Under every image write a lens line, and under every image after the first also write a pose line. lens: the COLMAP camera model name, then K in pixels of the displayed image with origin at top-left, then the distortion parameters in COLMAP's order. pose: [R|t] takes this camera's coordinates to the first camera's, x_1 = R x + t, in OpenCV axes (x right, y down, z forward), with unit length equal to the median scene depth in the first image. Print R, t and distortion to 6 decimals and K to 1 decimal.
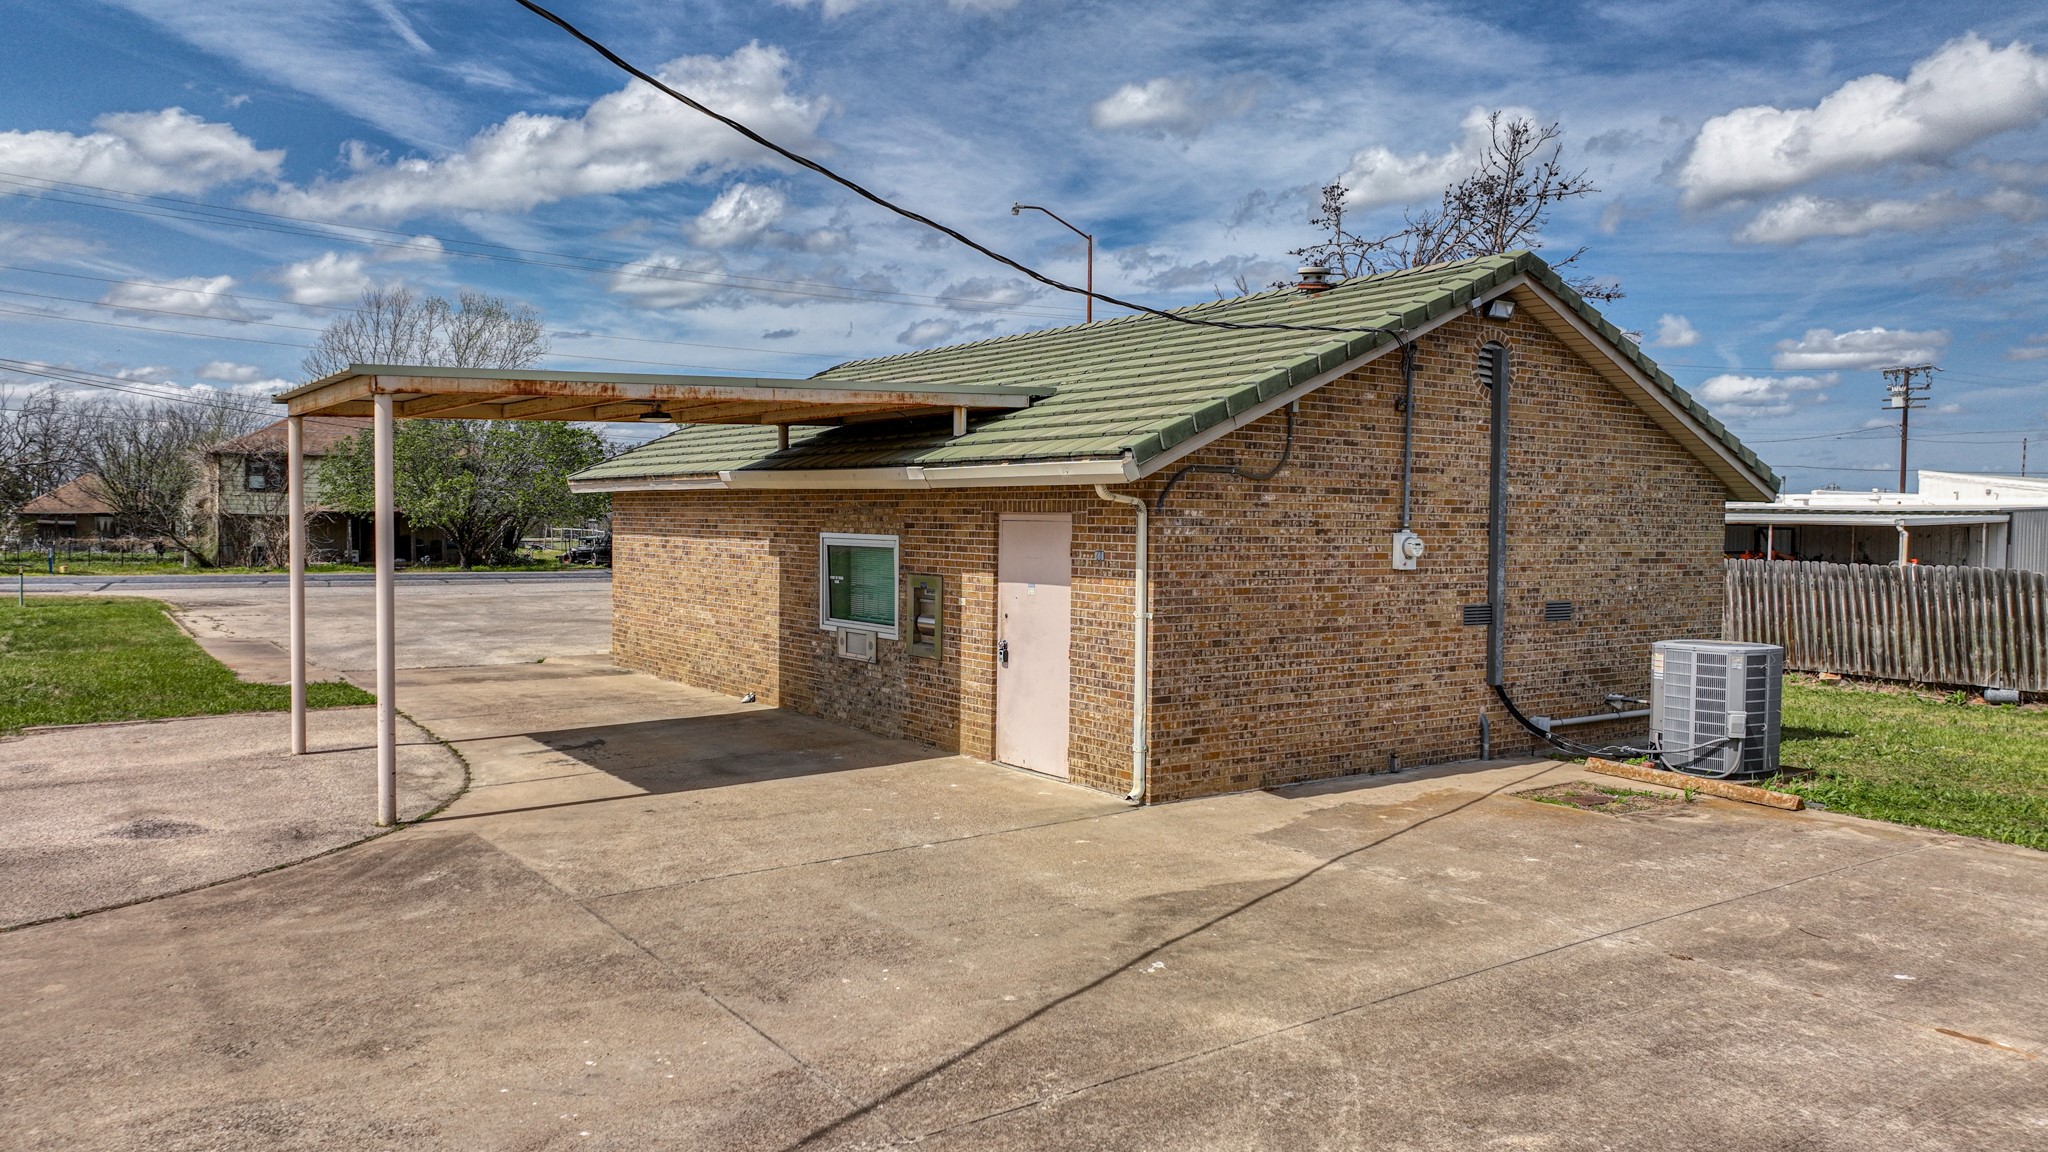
lens RADIAL K [[1441.5, 0, 1024.0], [0, 1441.5, 576.0], [0, 0, 1]] dist [0.006749, 0.005179]
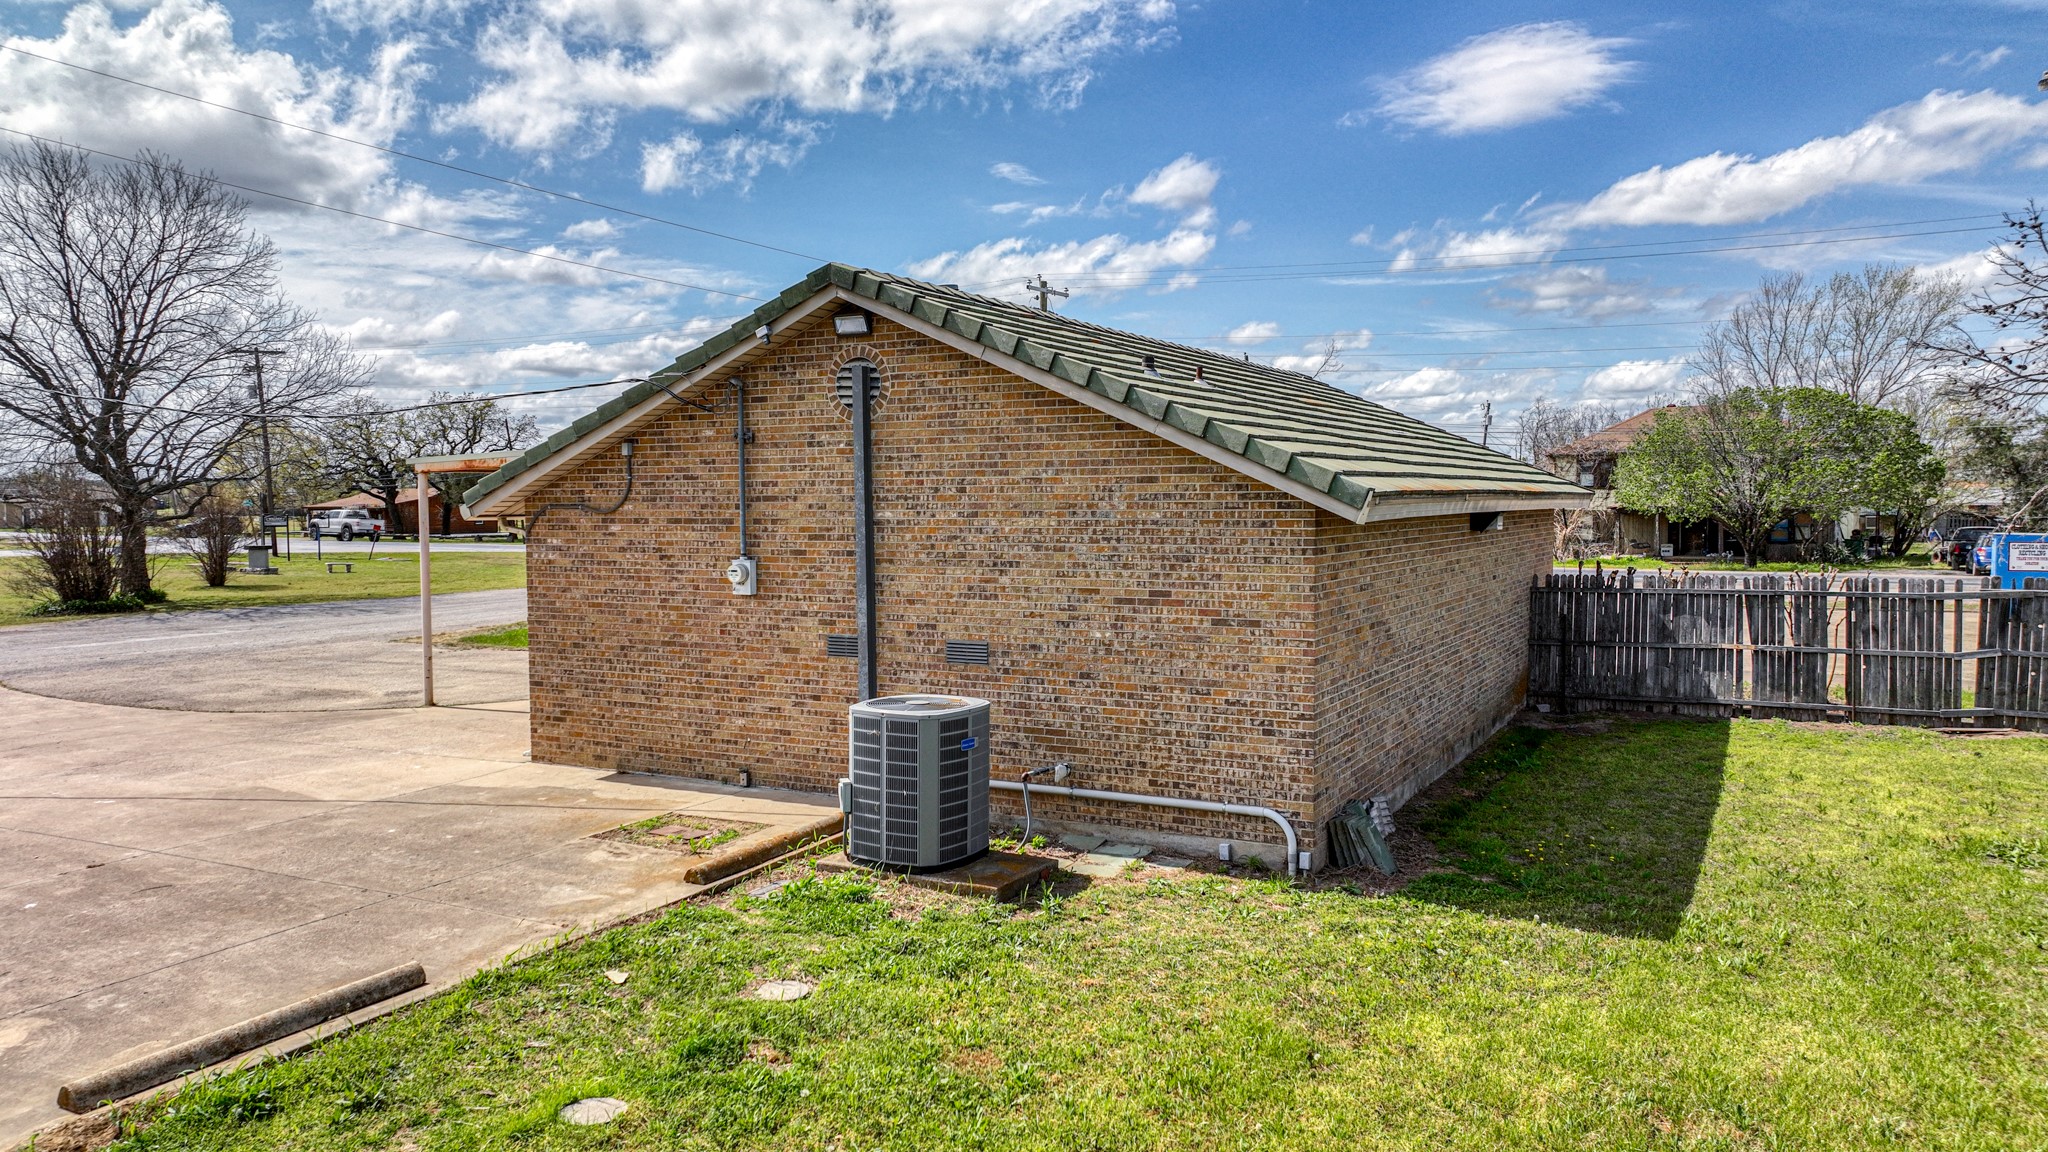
lens RADIAL K [[1441.5, 0, 1024.0], [0, 1441.5, 576.0], [0, 0, 1]] dist [0.006749, 0.005179]
pose [[0.442354, 0.033972, -0.896197, 1.212257], [-0.025272, 0.999358, 0.025409, -0.046645], [0.896485, 0.011409, 0.442928, 0.674190]]
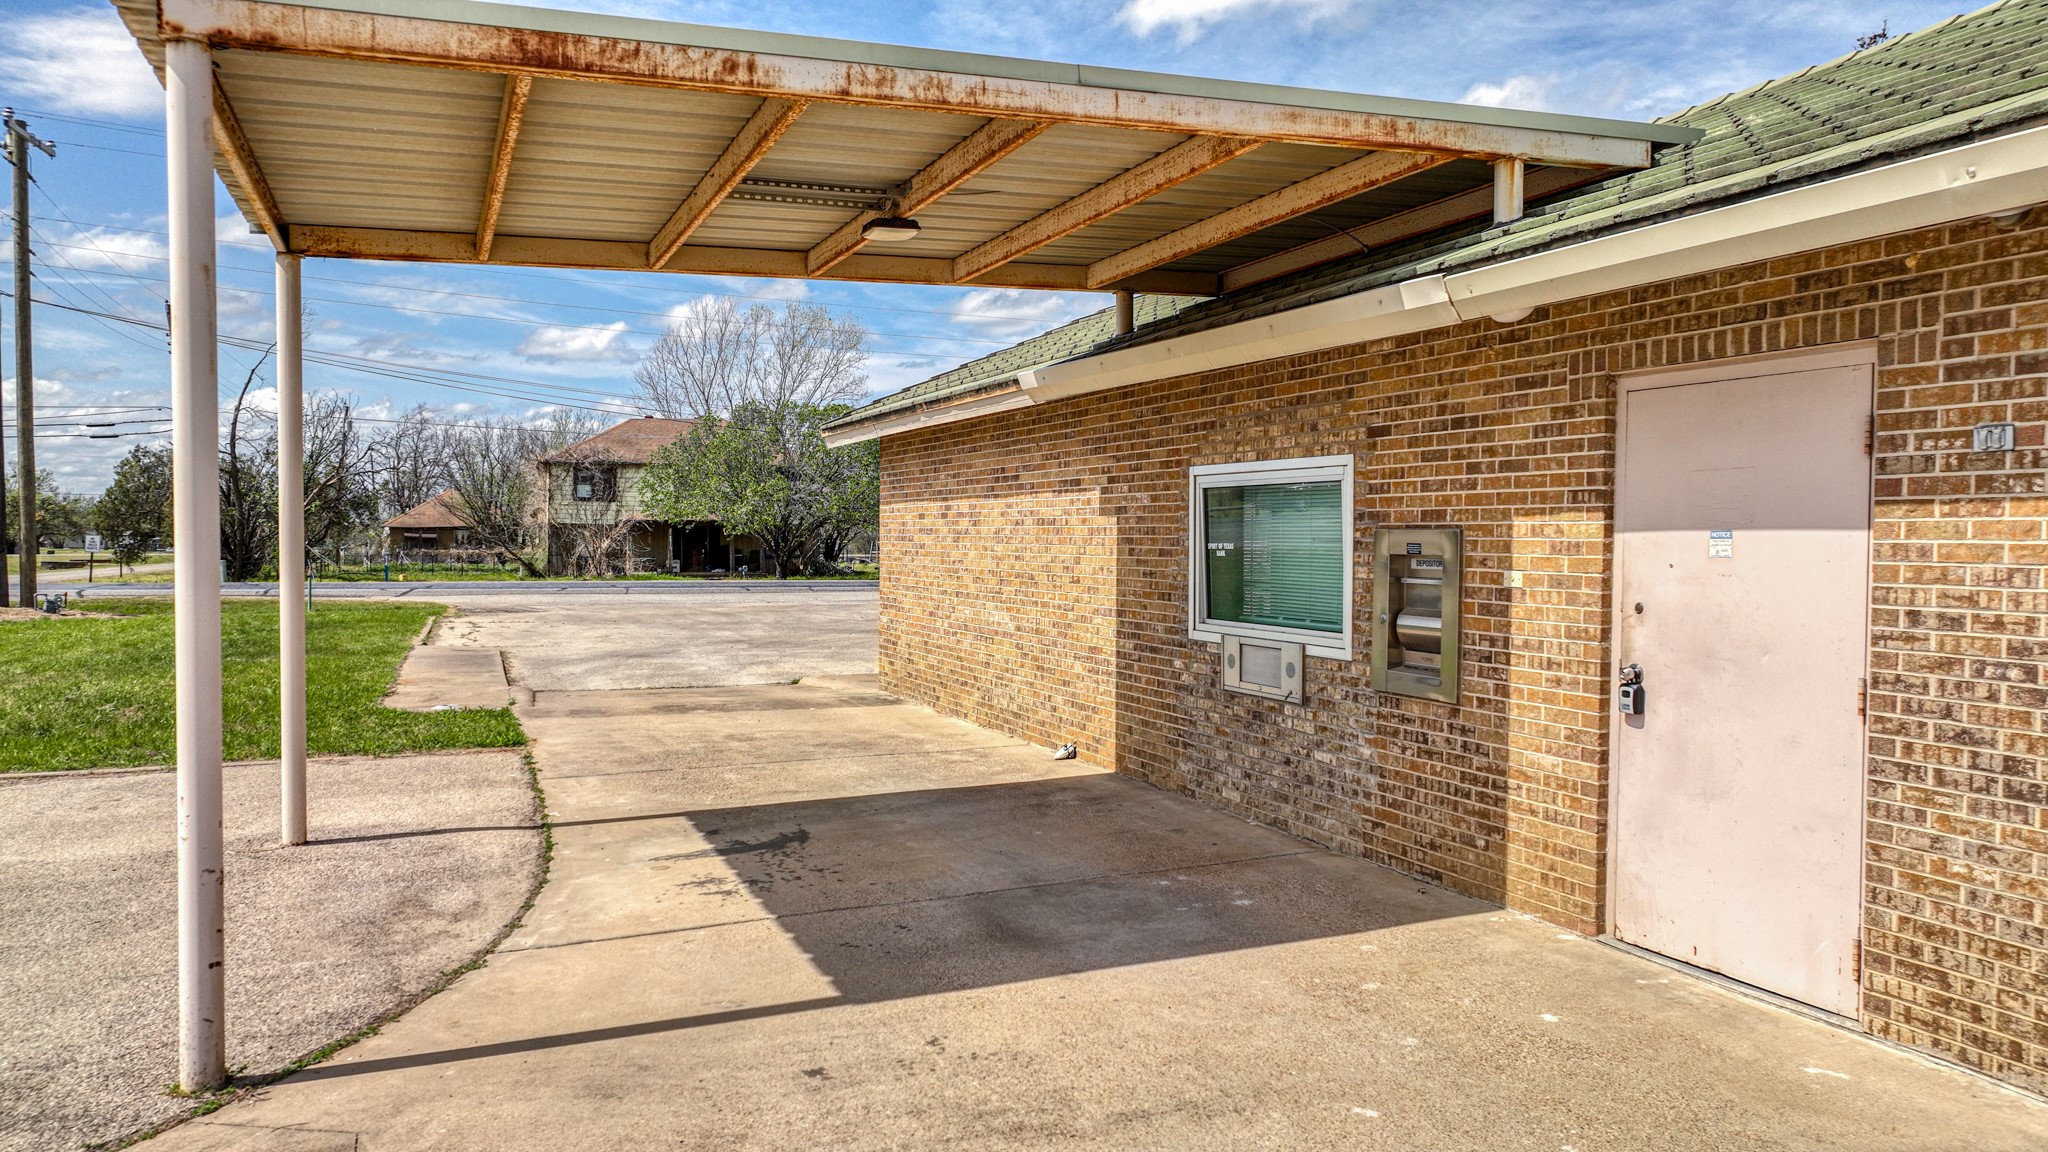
lens RADIAL K [[1441.5, 0, 1024.0], [0, 1441.5, 576.0], [0, 0, 1]] dist [0.006749, 0.005179]
pose [[0.975108, 0.001612, -0.221723, -0.092059], [-0.004738, 0.999897, -0.013570, 0.023436], [0.221678, 0.014282, 0.975015, 0.505026]]
